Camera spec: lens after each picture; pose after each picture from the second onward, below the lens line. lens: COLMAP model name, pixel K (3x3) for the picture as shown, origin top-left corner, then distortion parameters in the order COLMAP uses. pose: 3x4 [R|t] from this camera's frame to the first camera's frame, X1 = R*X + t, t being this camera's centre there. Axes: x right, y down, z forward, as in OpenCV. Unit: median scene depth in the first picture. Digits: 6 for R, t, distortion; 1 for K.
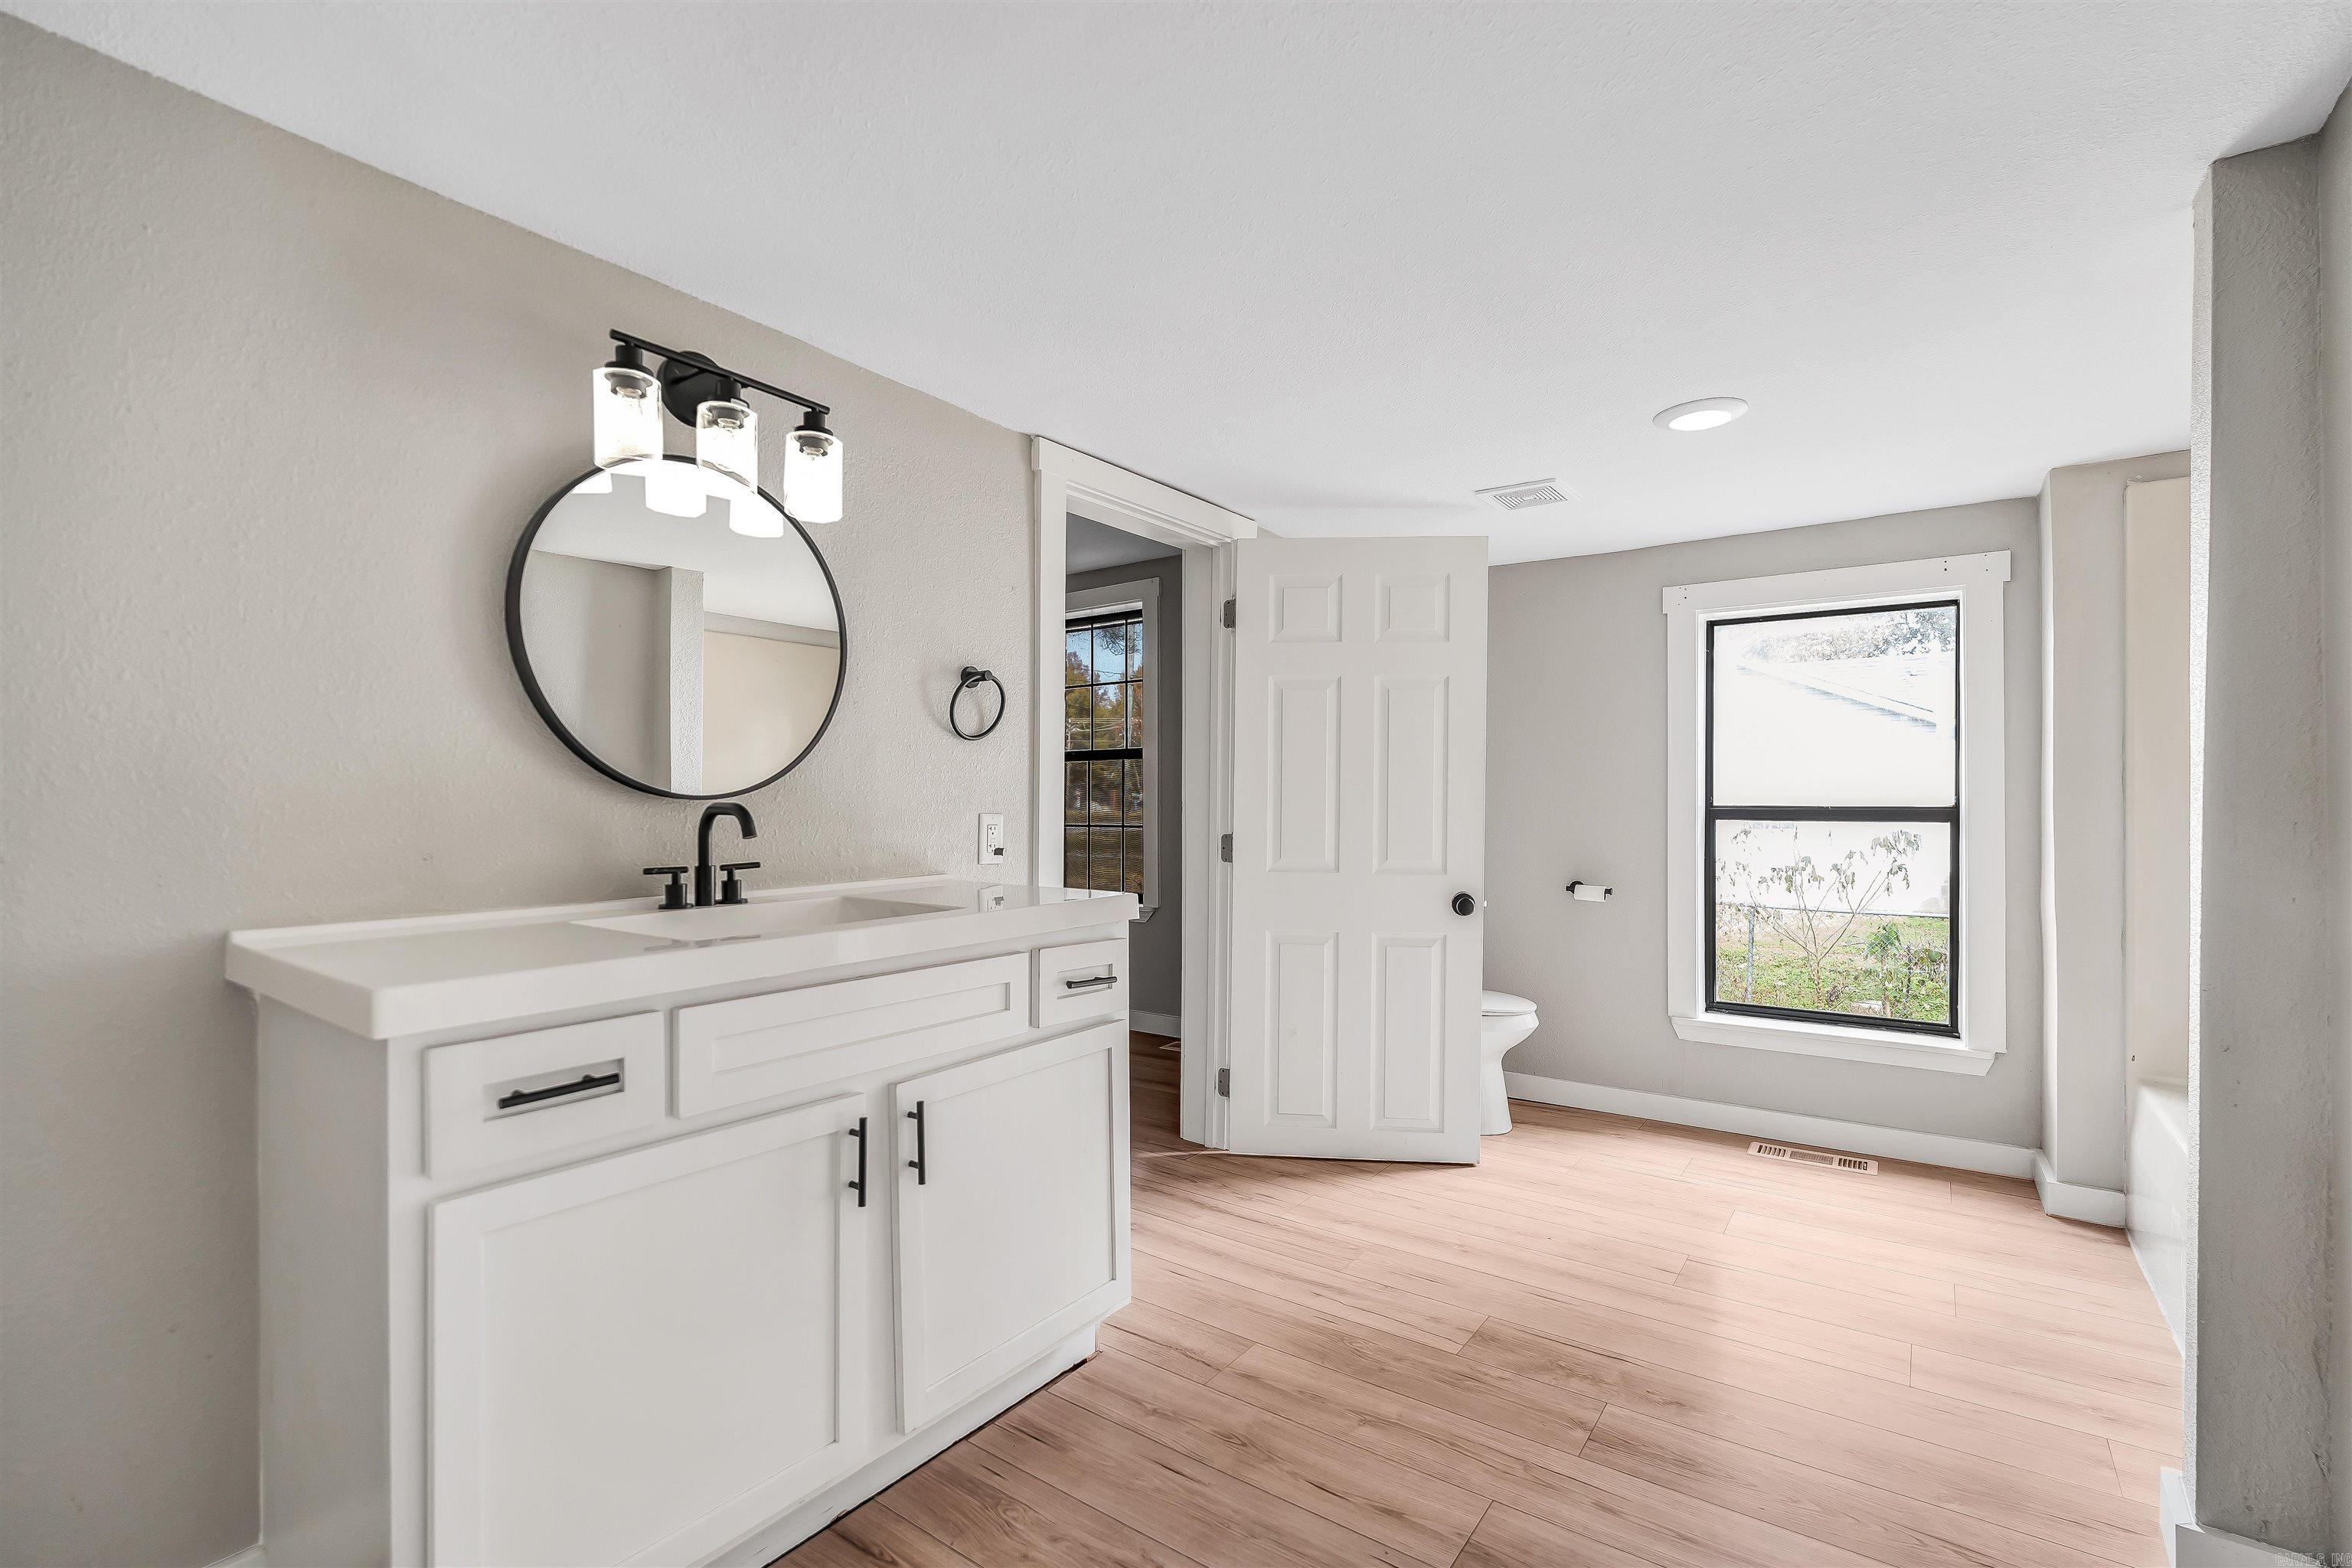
lens RADIAL K [[1045.5, 0, 1182.0], [0, 1045.5, 801.4], [0, 0, 1]] dist [0.000689, -0.000401]
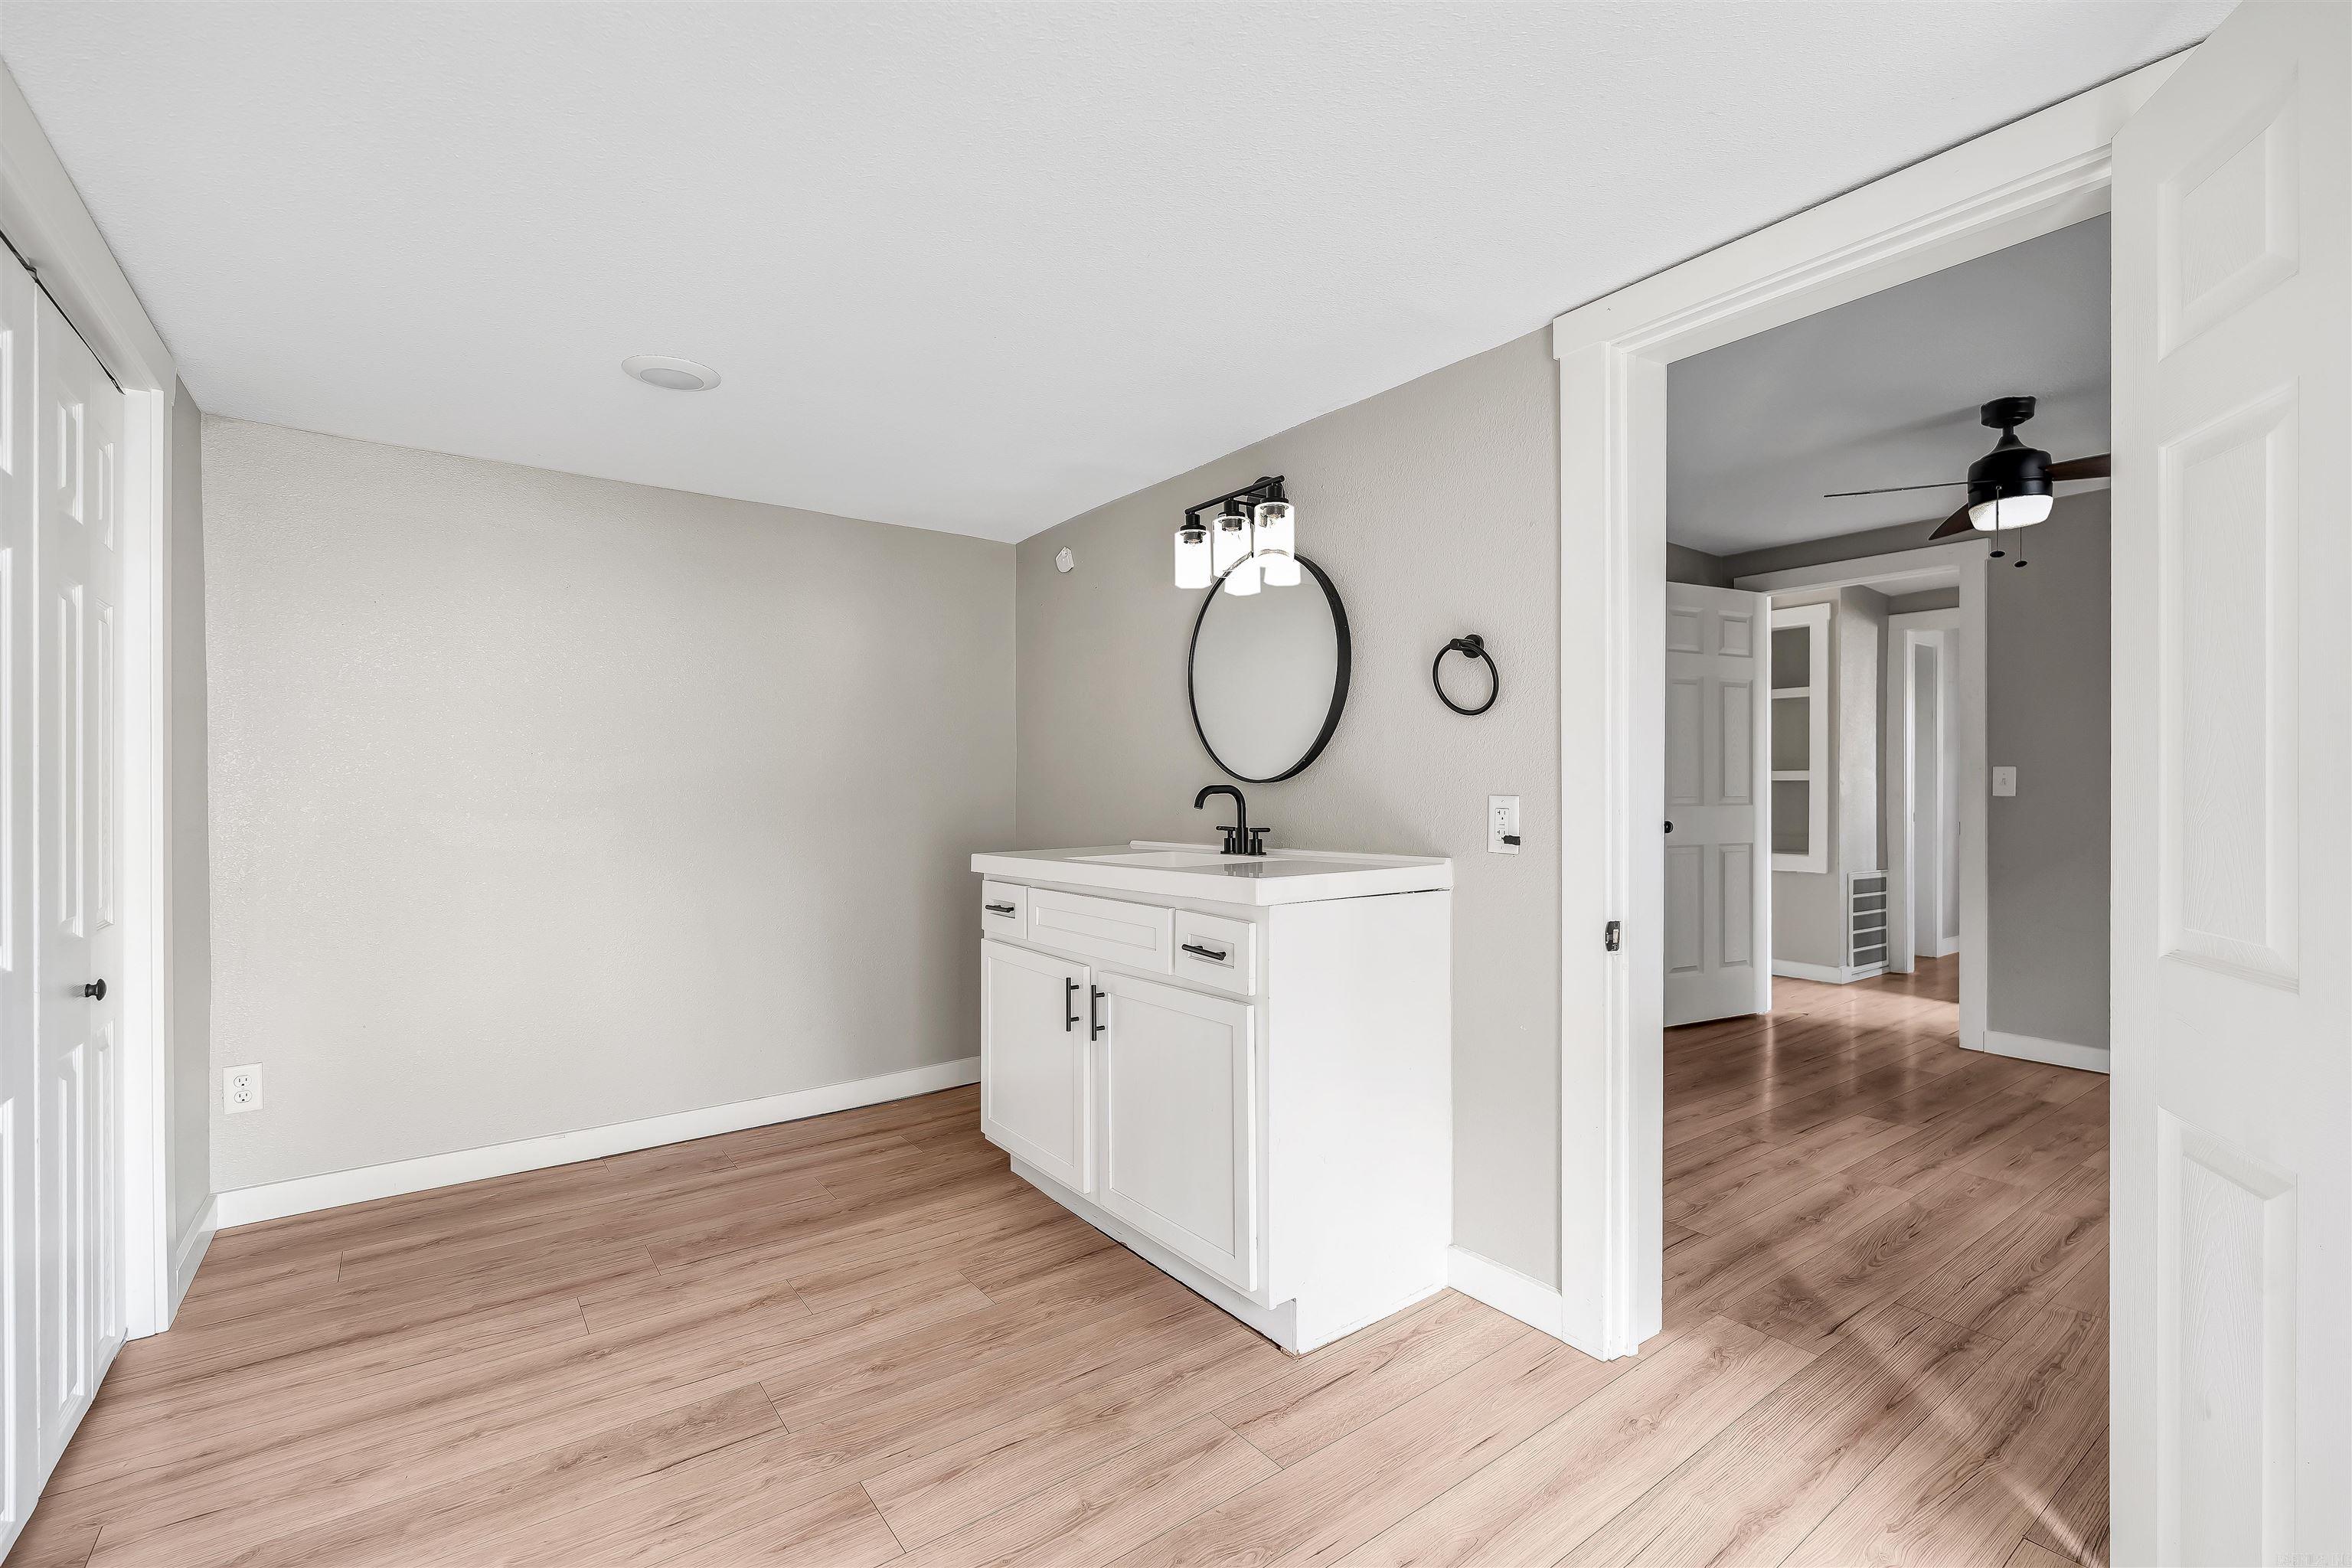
lens RADIAL K [[1045.5, 0, 1177.8], [0, 1045.5, 790.1], [0, 0, 1]] dist [0.000689, -0.000401]
pose [[-0.313772, 0.004704, -0.949487, 0.976475], [0.009068, 0.999957, 0.001957, 0.004384], [0.949455, -0.007996, -0.313801, 1.364525]]
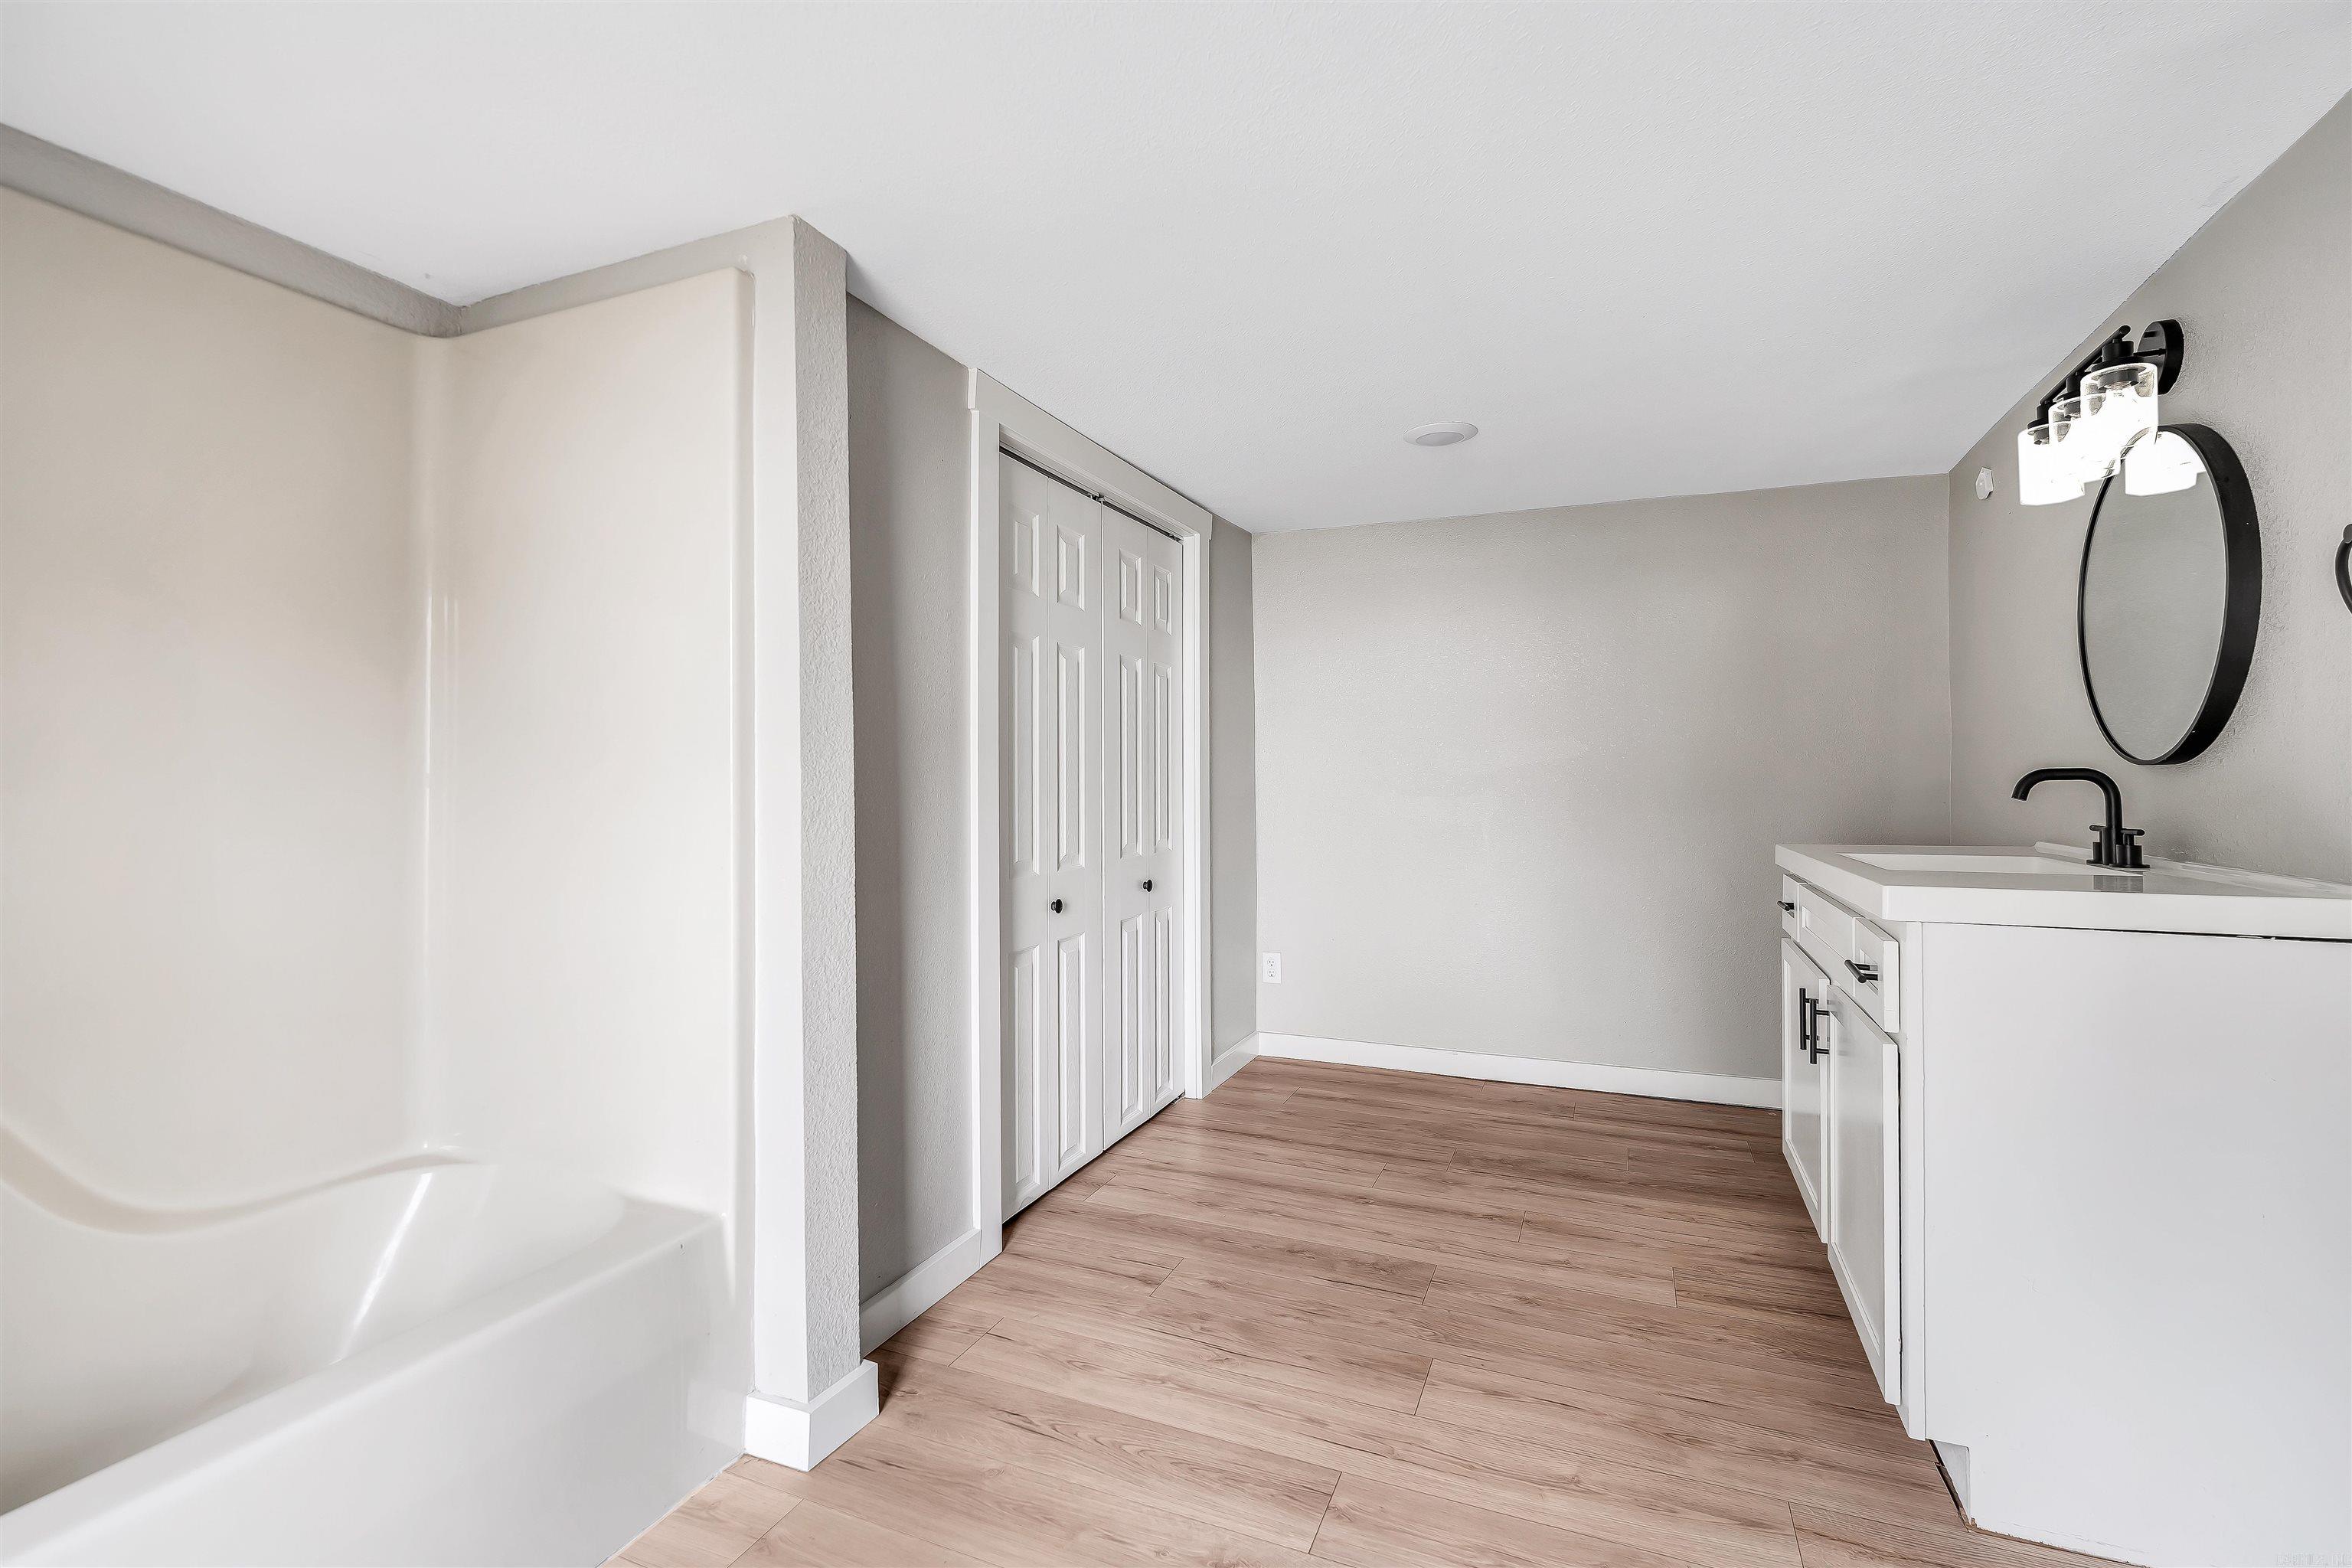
lens RADIAL K [[1045.5, 0, 1153.0], [0, 1045.5, 773.1], [0, 0, 1]] dist [0.000689, -0.000401]
pose [[-0.979562, 0.004953, -0.201083, 0.701148], [0.006380, 0.999959, -0.006449, 0.006241], [0.201043, -0.007600, -0.979553, 1.813114]]
